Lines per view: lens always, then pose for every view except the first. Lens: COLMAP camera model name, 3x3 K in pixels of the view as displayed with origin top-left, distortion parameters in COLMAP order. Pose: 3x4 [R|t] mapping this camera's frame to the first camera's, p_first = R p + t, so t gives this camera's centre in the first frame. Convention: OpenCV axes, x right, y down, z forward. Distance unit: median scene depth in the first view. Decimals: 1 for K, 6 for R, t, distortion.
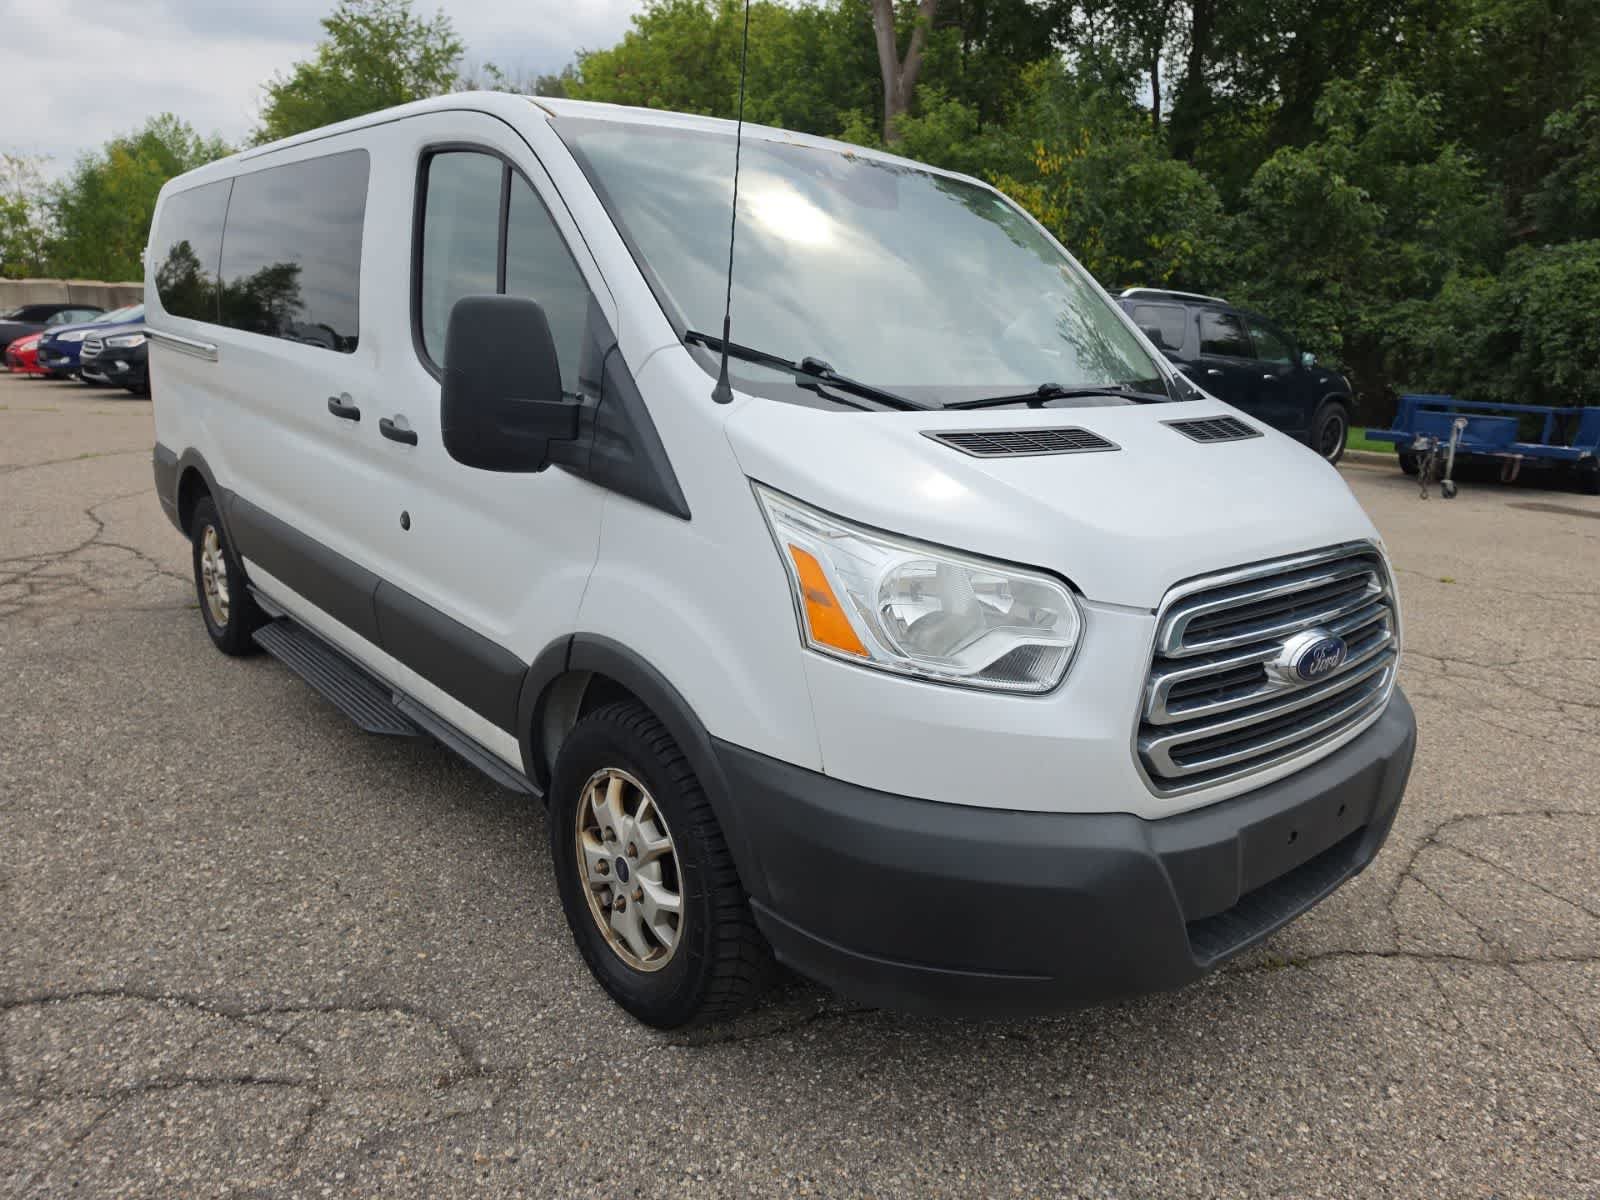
lens RADIAL K [[1126.6, 0, 815.2], [0, 1126.6, 569.8], [0, 0, 1]] dist [0.005497, -0.013401]
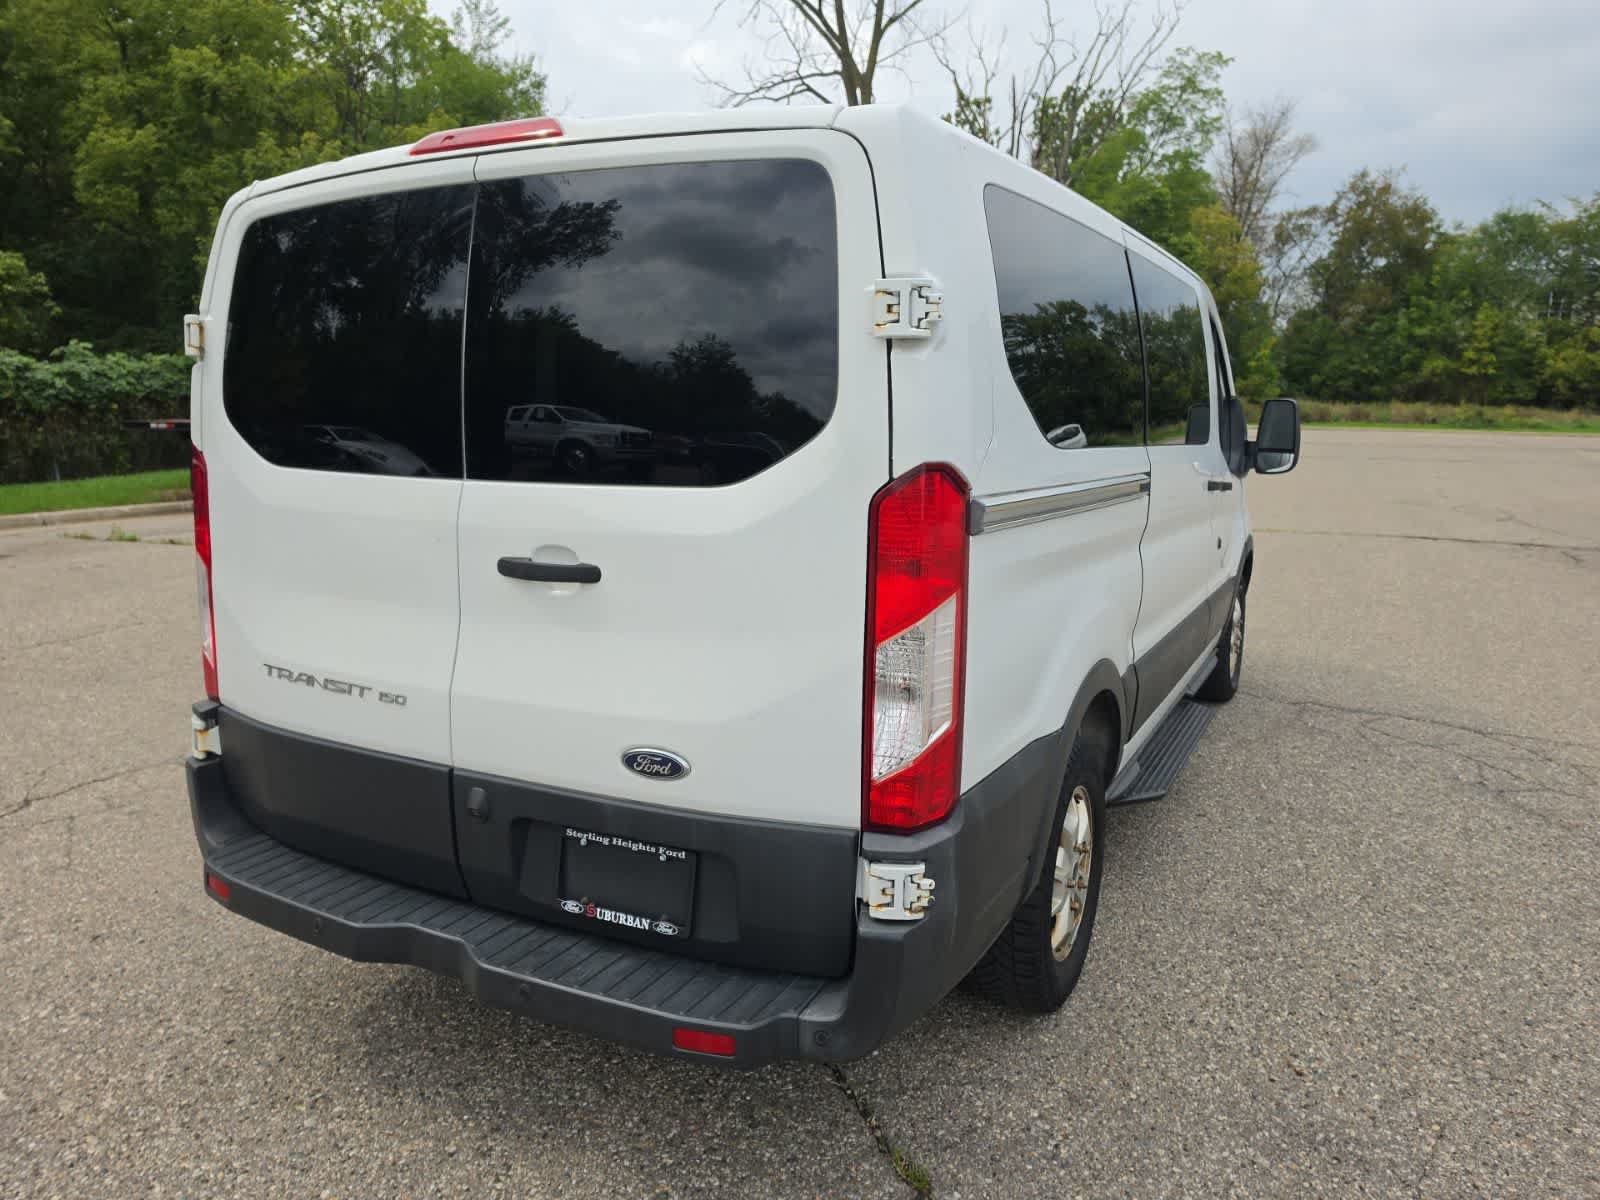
lens RADIAL K [[1124.4, 0, 785.1], [0, 1124.4, 584.1], [0, 0, 1]] dist [0.009424, -0.011234]
pose [[-0.347847, -0.189927, 0.918112, -1.924647], [0.188726, 0.945036, 0.267000, -0.624971], [-0.918360, 0.266147, -0.292883, 2.454230]]
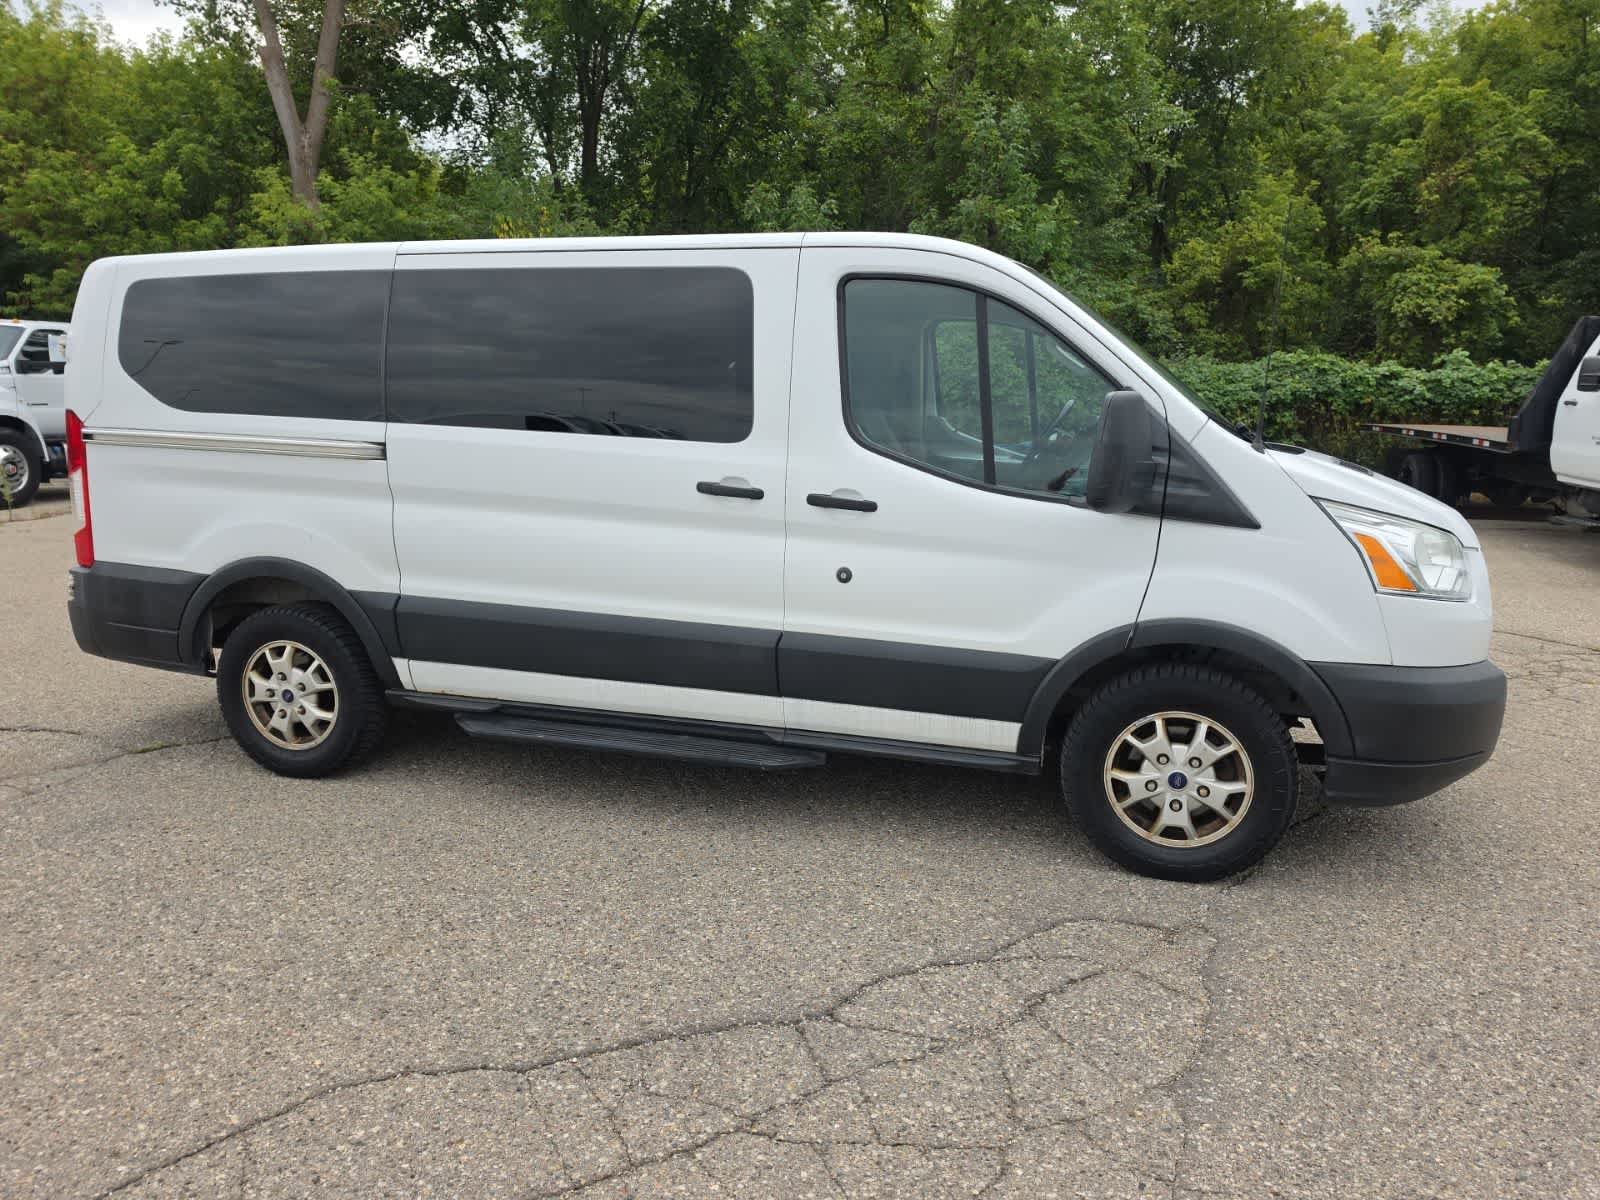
lens RADIAL K [[1104.7, 0, 806.7], [0, 1104.7, 598.9], [0, 0, 1]] dist [0.047384, -0.053691]
pose [[0.839013, -0.124830, 0.529598, -1.255167], [0.138699, 0.990240, 0.013673, -0.048661], [-0.526136, 0.061983, 0.848139, 0.023493]]
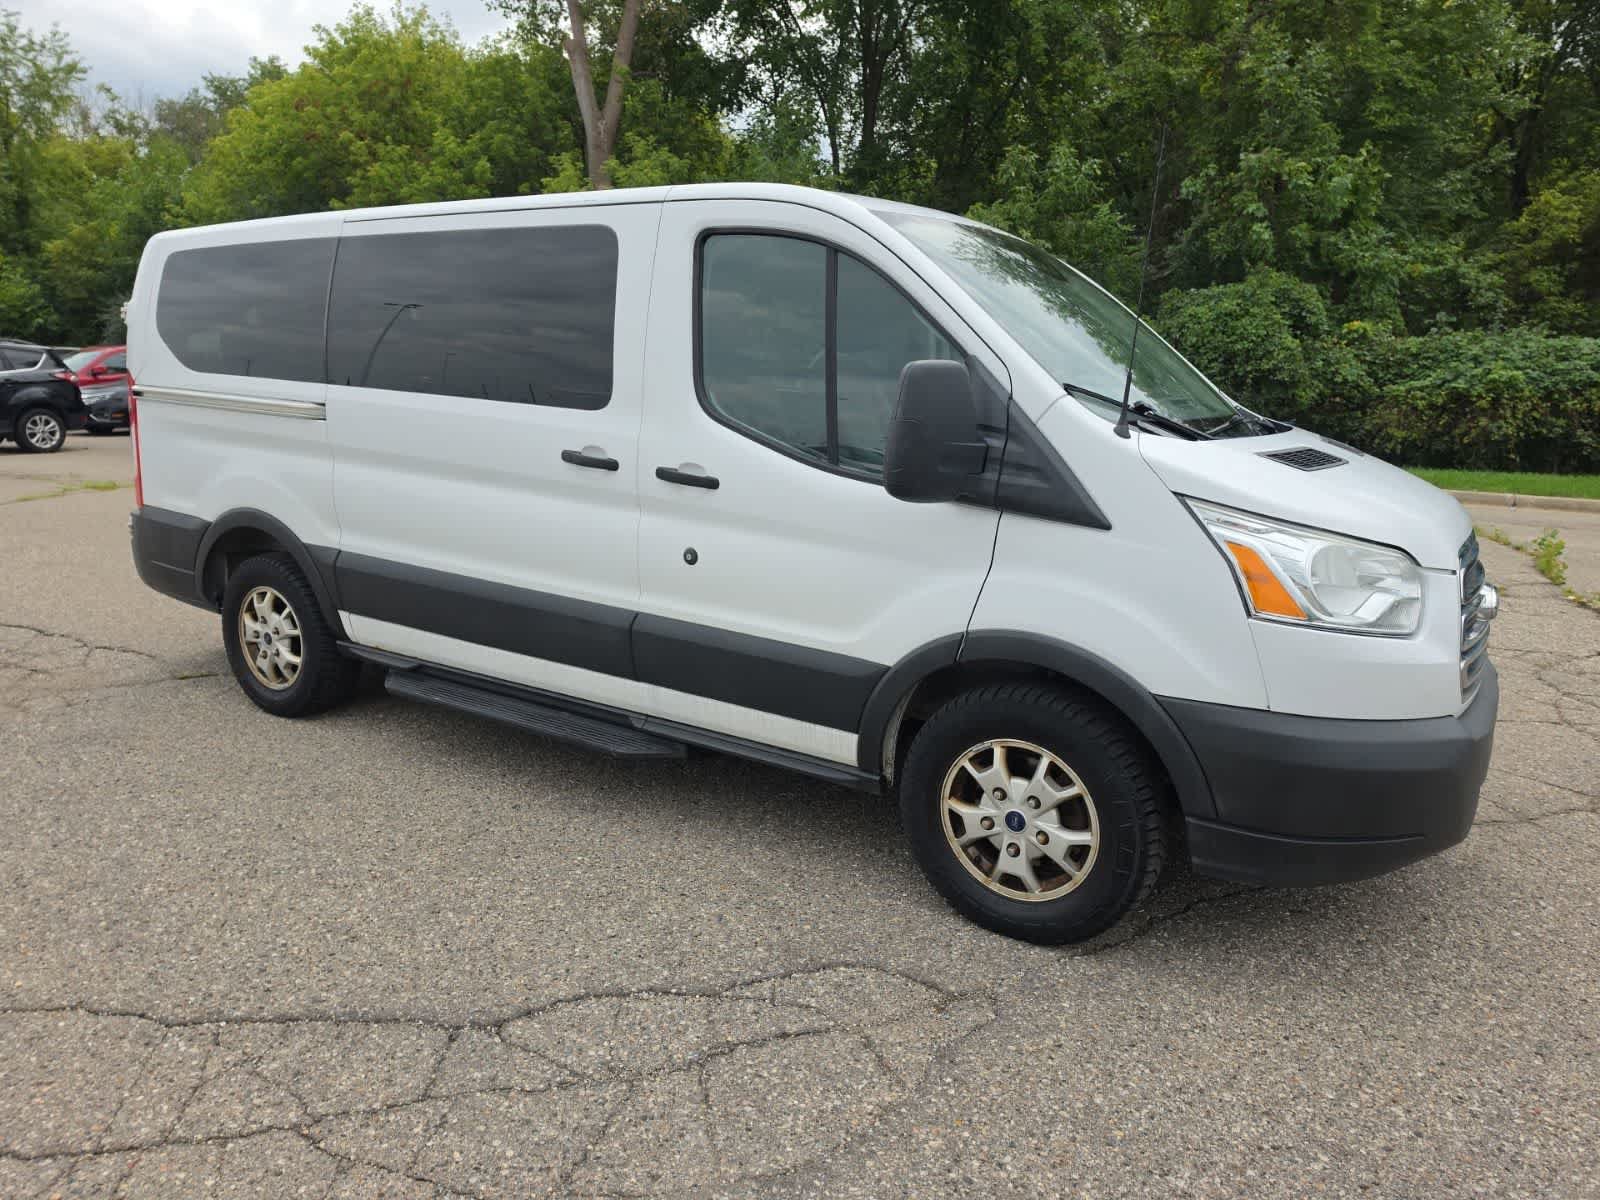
lens RADIAL K [[1105.6, 0, 787.7], [0, 1105.6, 582.8], [0, 0, 1]] dist [0.048436, -0.065538]
pose [[0.960293, -0.069247, 0.270263, -0.694882], [0.074009, 0.997230, -0.007456, -0.002029], [-0.268998, 0.027162, 0.962758, -0.102169]]
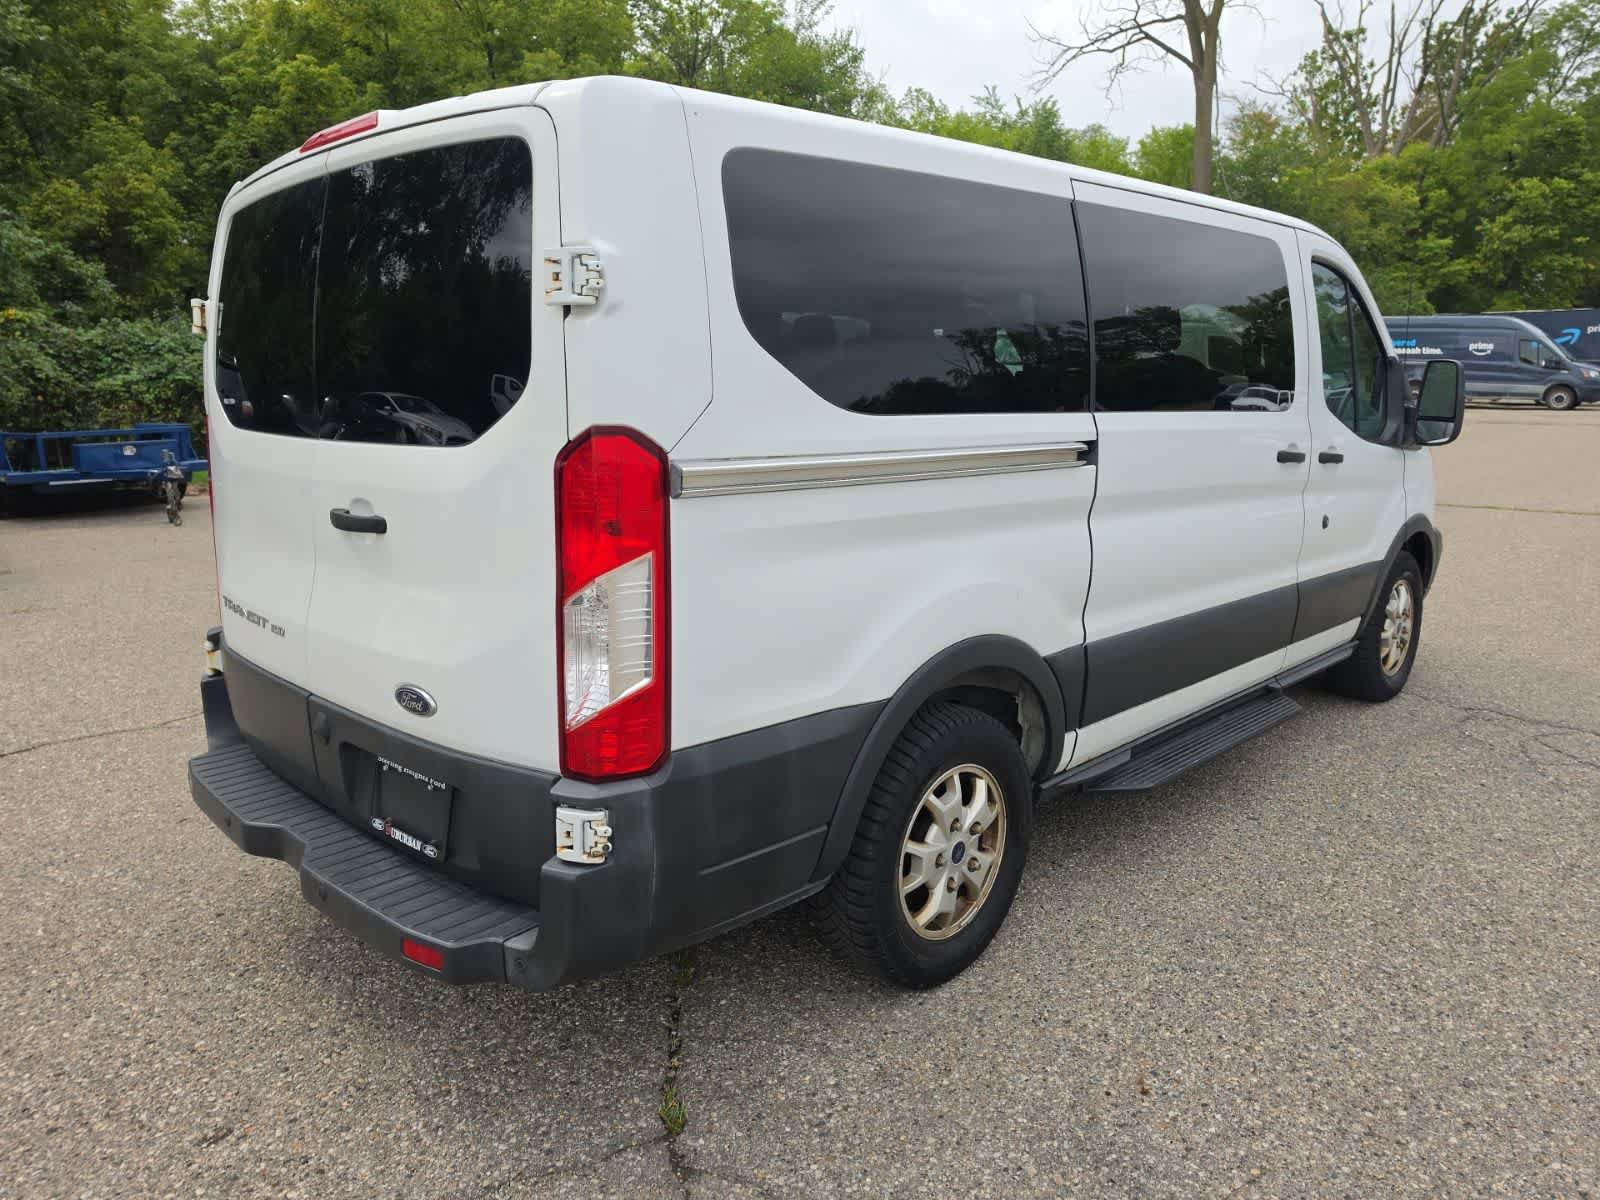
lens RADIAL K [[1109.2, 0, 799.8], [0, 1109.2, 584.6], [0, 0, 1]] dist [0.046002, -0.052734]
pose [[-0.072435, -0.225601, 0.971523, -2.031170], [0.220801, 0.946285, 0.236203, -0.532492], [-0.972625, 0.231623, -0.018732, 2.039630]]
